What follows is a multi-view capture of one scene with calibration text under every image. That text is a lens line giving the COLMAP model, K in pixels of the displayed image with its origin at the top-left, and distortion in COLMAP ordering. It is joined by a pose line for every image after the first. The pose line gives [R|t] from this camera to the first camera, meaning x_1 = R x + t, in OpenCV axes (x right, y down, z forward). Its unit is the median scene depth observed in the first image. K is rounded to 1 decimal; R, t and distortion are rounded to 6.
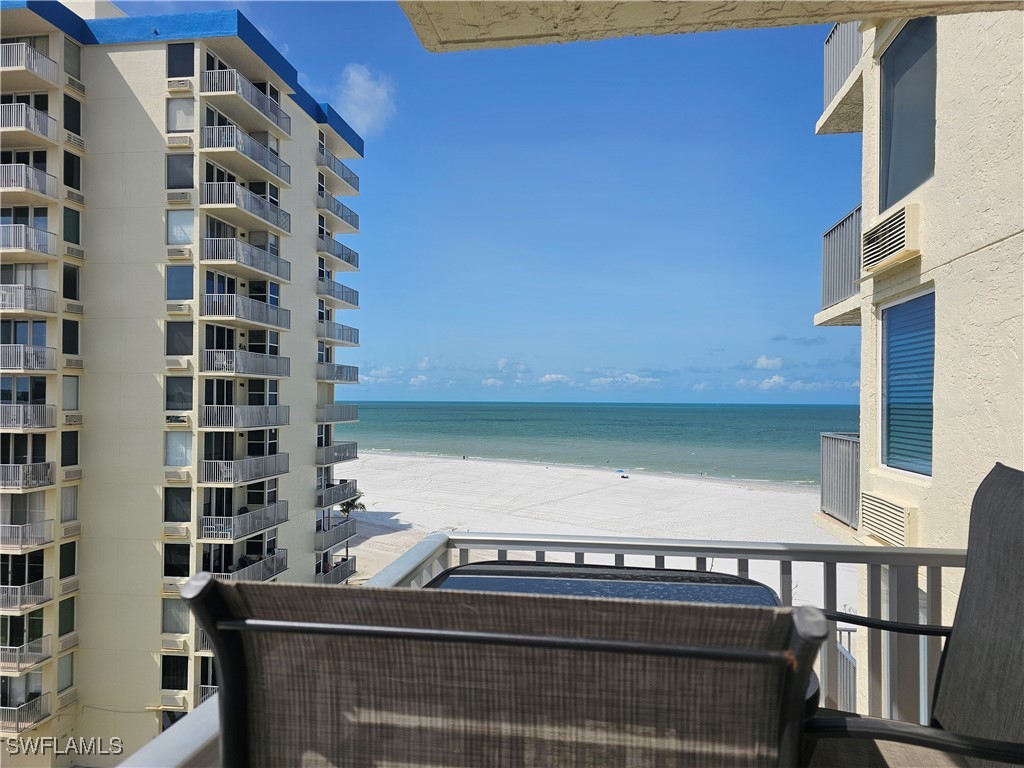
lens RADIAL K [[676.1, 0, 517.2], [0, 676.1, 396.3], [0, 0, 1]] dist [0.058969, -0.036776]
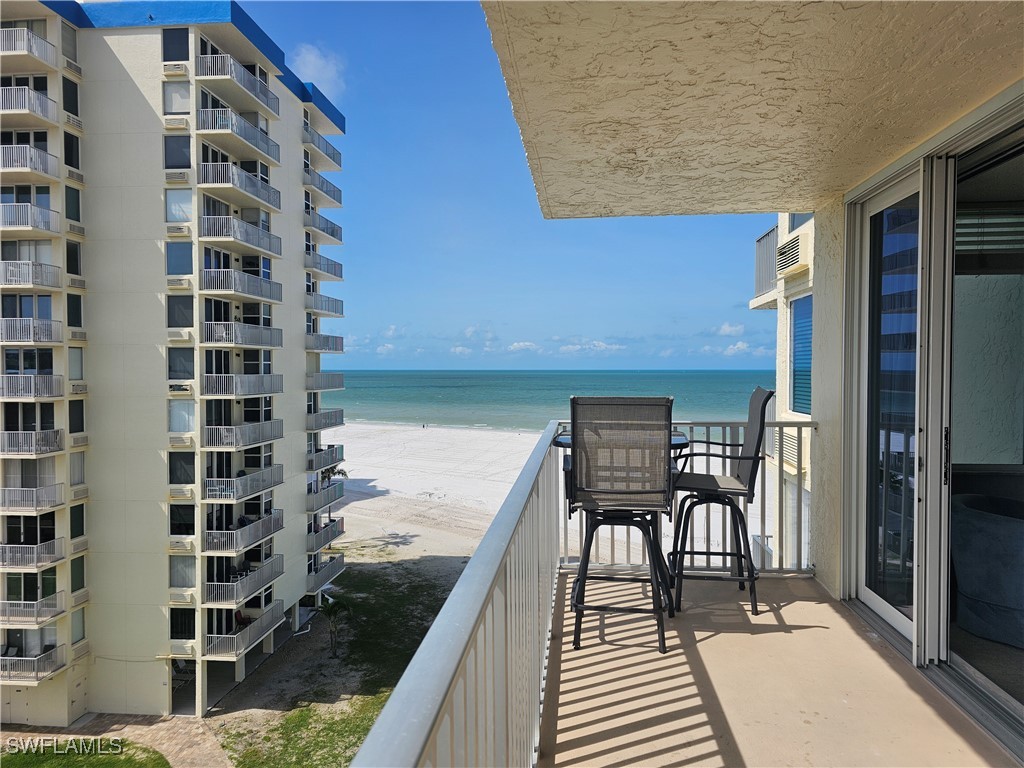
lens RADIAL K [[699.9, 0, 531.3], [0, 699.9, 389.1], [0, 0, 1]] dist [0.013839, -0.006960]
pose [[0.997274, -0.009015, 0.073239, -0.032715], [0.006409, 0.999341, 0.035732, -0.000003], [-0.073513, -0.035165, 0.996674, -0.122128]]
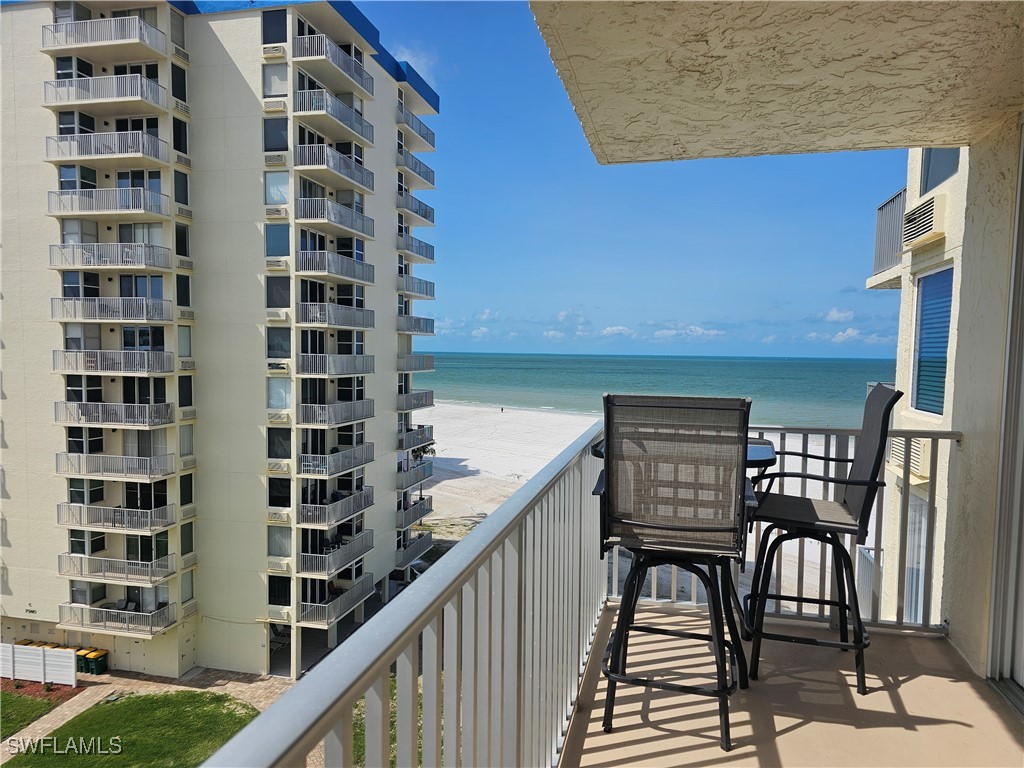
lens RADIAL K [[688.1, 0, 525.4], [0, 688.1, 401.7], [0, 0, 1]] dist [0.048547, -0.045667]
pose [[0.997283, 0.014909, -0.072145, -0.017670], [-0.009276, 0.996927, 0.077791, -0.000014], [0.073083, -0.076910, 0.994356, -0.080521]]
